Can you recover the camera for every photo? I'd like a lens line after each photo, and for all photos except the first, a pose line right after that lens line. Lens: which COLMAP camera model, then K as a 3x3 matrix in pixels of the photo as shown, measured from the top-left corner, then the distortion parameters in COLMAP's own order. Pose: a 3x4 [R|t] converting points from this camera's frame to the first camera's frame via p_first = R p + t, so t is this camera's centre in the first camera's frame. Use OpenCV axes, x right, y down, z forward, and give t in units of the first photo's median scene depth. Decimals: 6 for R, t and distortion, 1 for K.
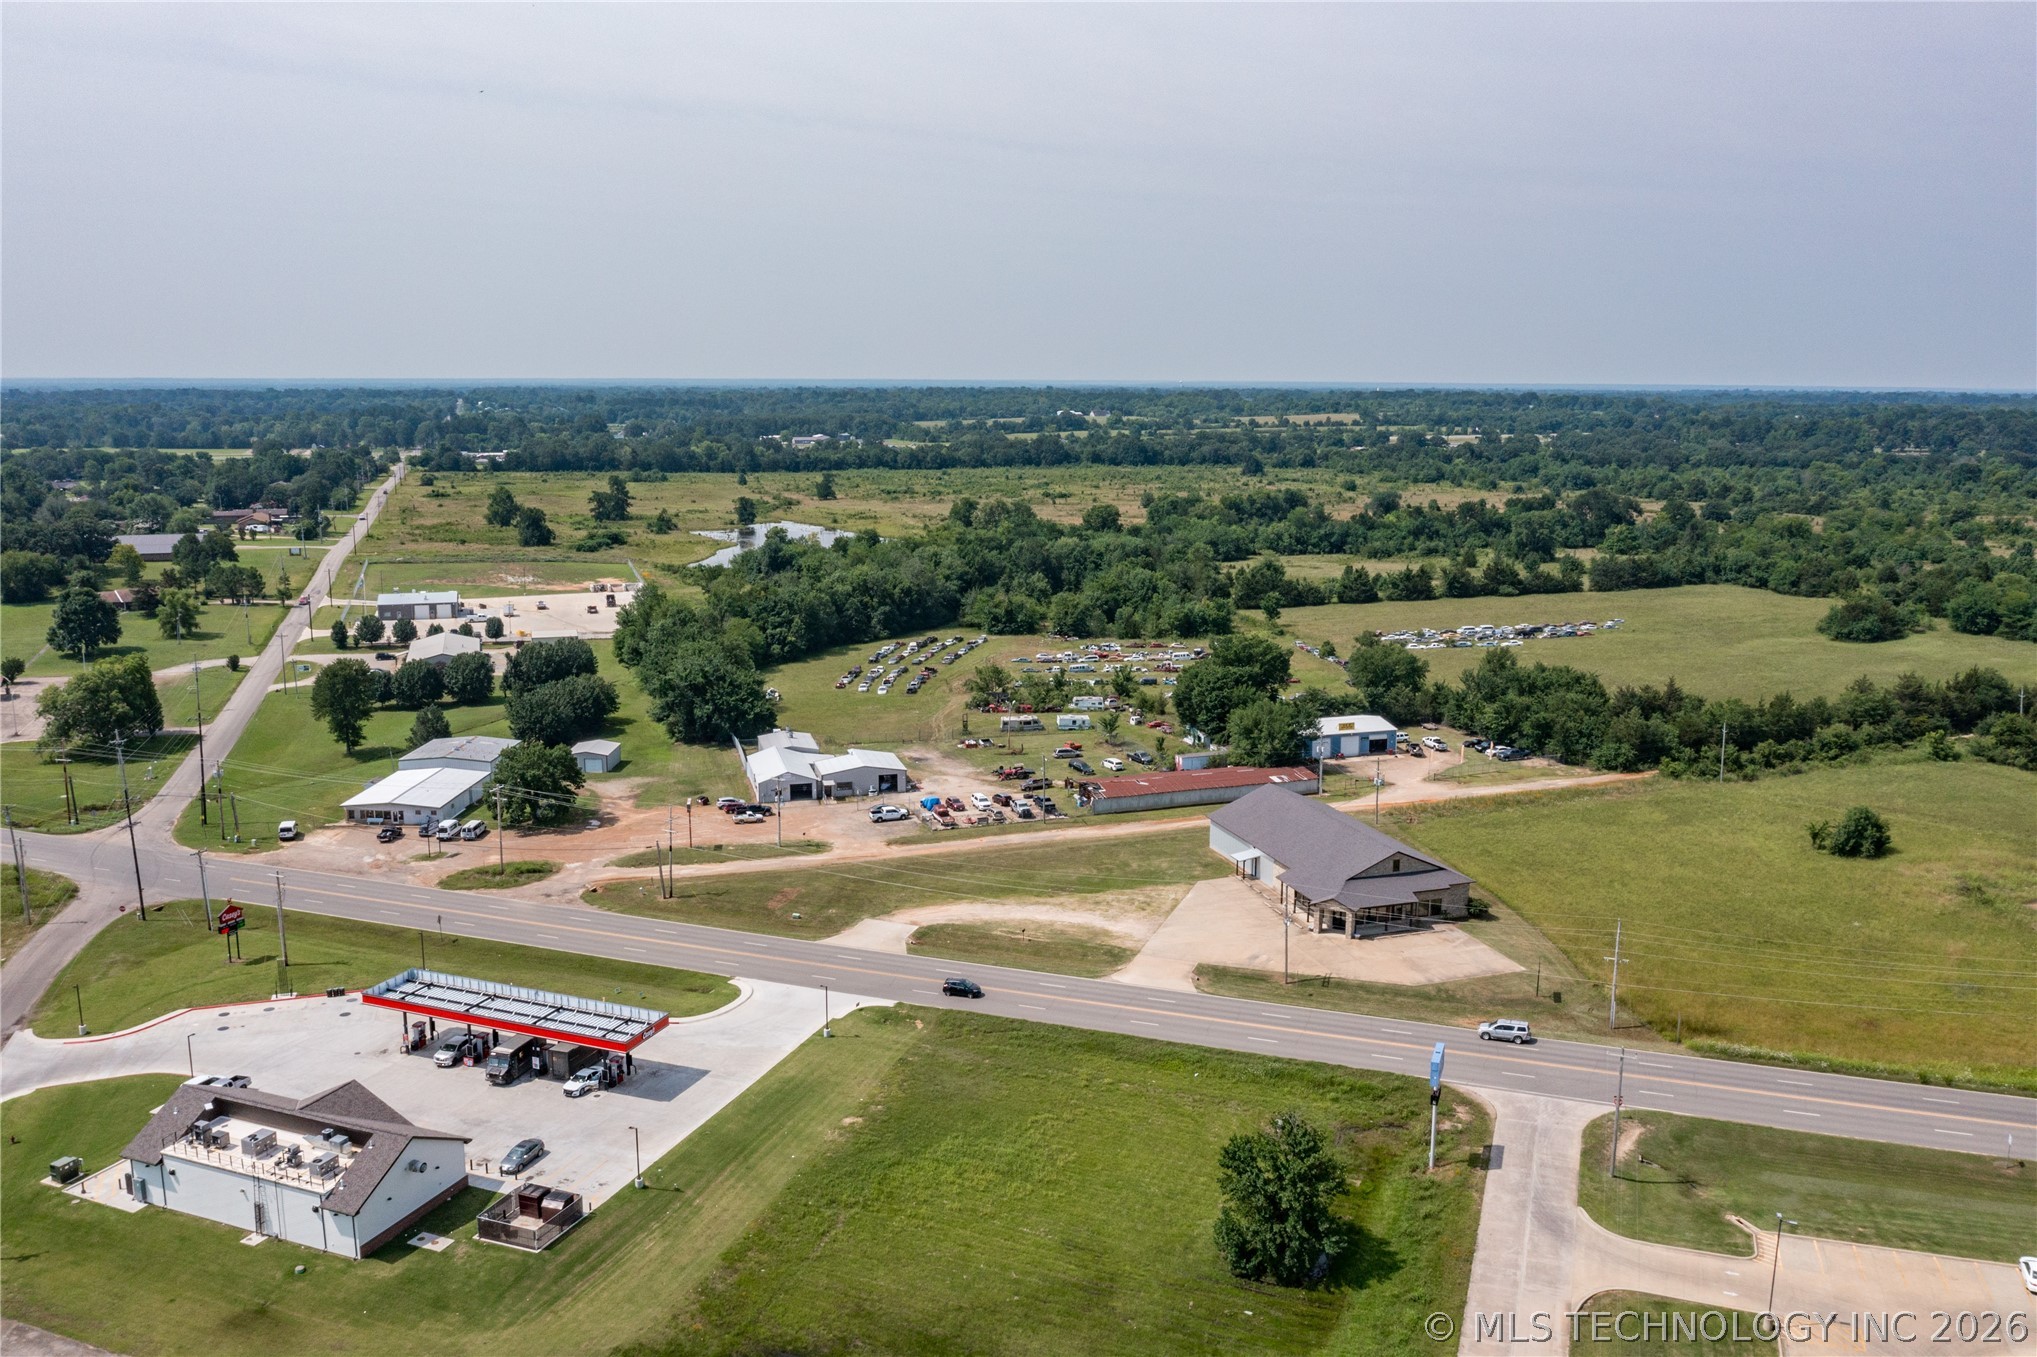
lens RADIAL K [[1602.5, 0, 1020.7], [0, 1602.5, 621.5], [0, 0, 1]] dist [-0.035483, -0.001714]
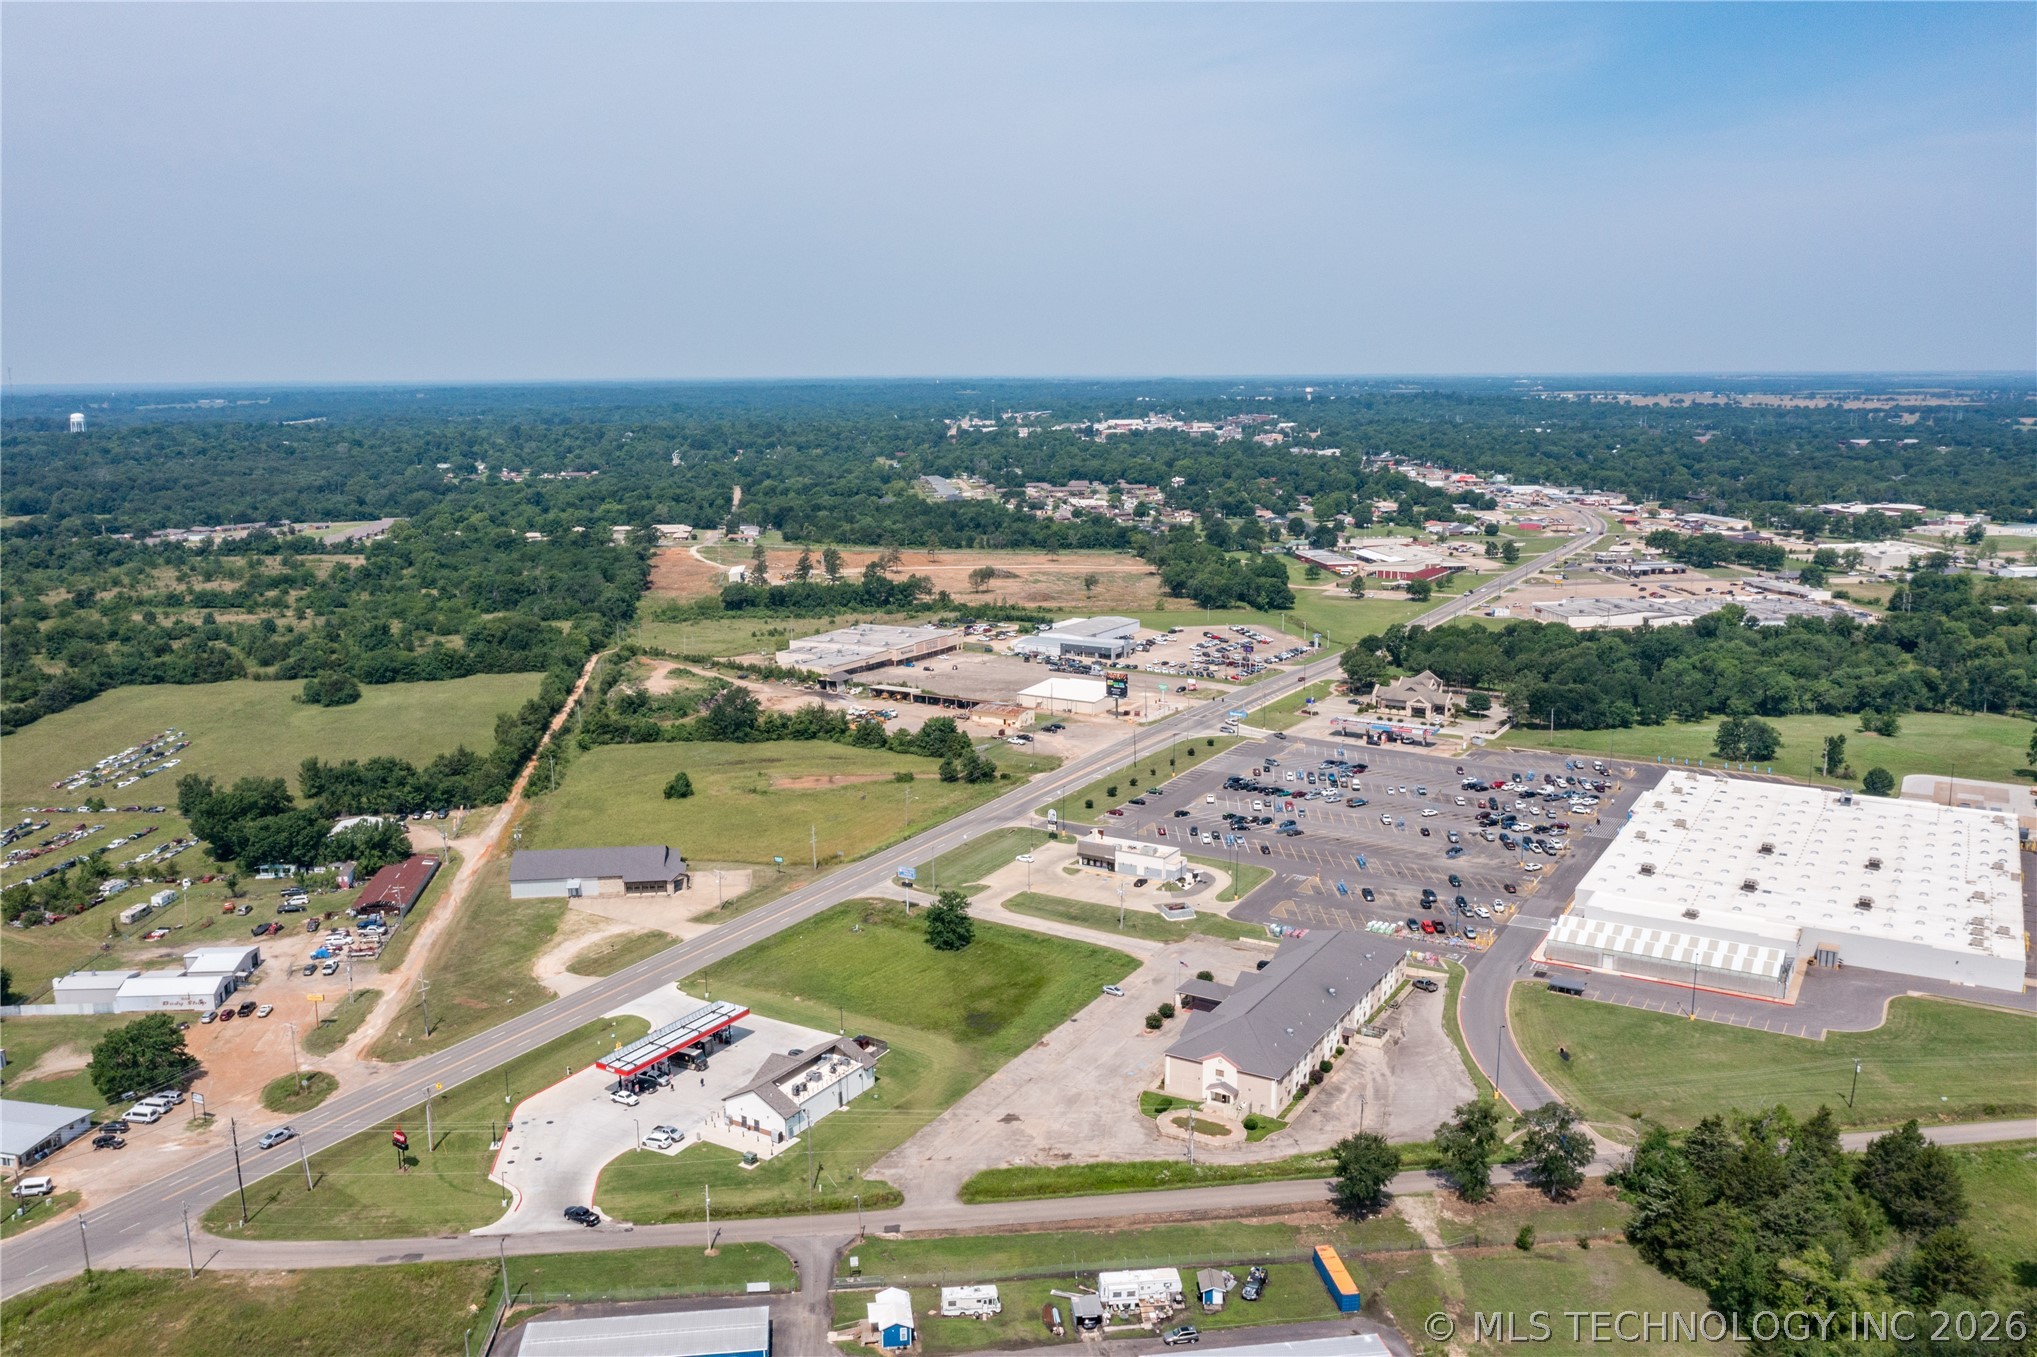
lens RADIAL K [[1602.5, 0, 1020.7], [0, 1602.5, 621.5], [0, 0, 1]] dist [-0.035483, -0.001714]
pose [[0.171666, -0.156660, 0.972619, -1.226555], [0.153152, 0.979516, 0.130740, -0.246767], [-0.973178, 0.126515, 0.192142, 0.143077]]
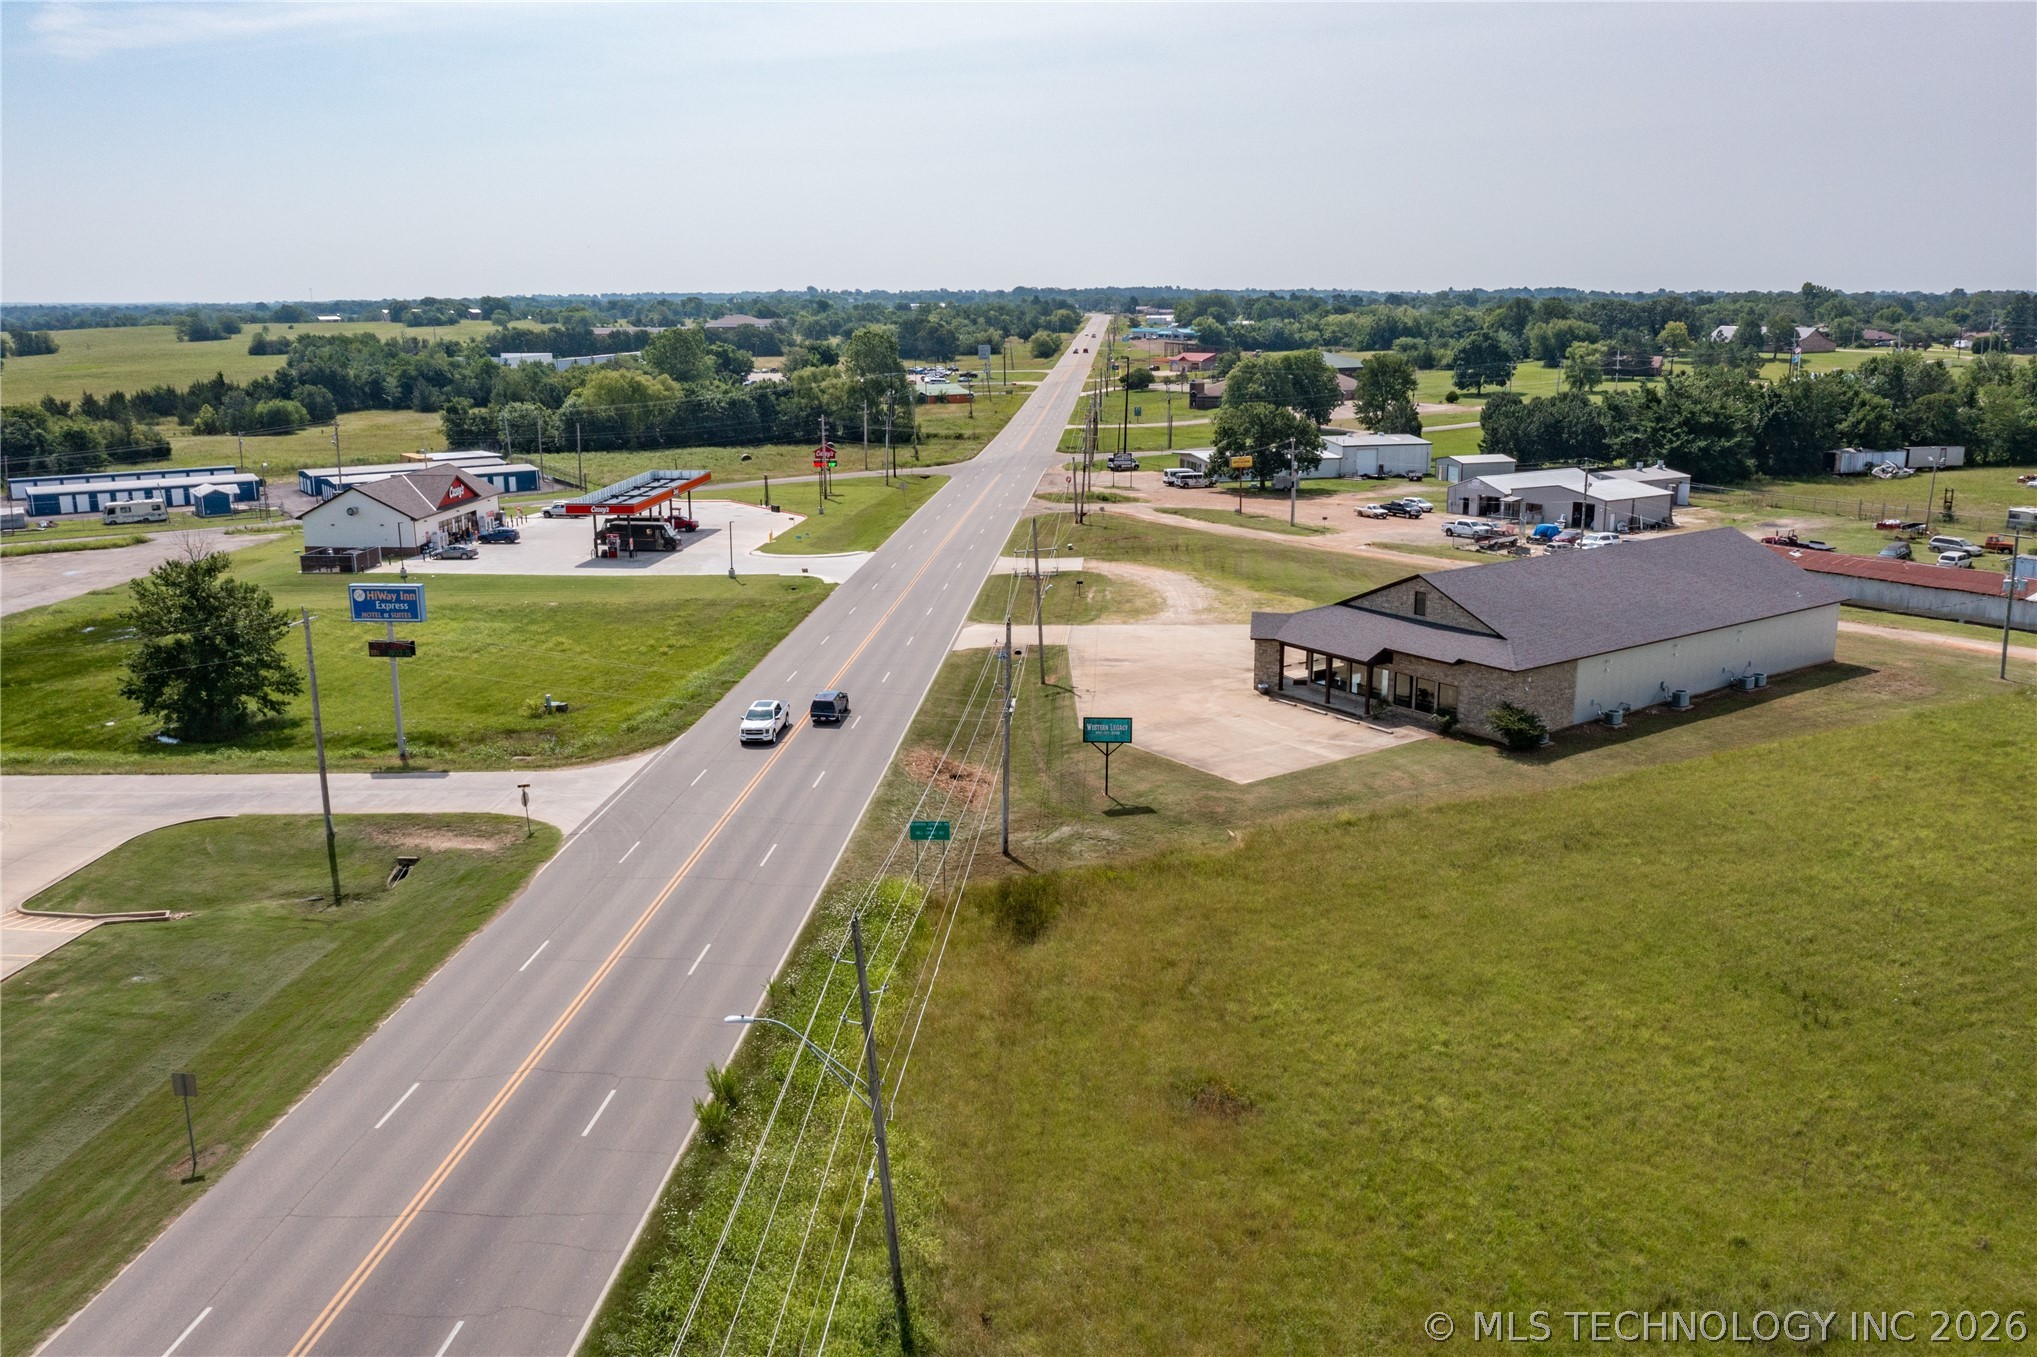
lens RADIAL K [[1602.5, 0, 1020.7], [0, 1602.5, 621.5], [0, 0, 1]] dist [-0.035483, -0.001714]
pose [[0.293390, 0.185965, -0.937731, 0.549790], [-0.138696, 0.978799, 0.150715, 0.079237], [0.945878, 0.085841, 0.312963, 0.578623]]
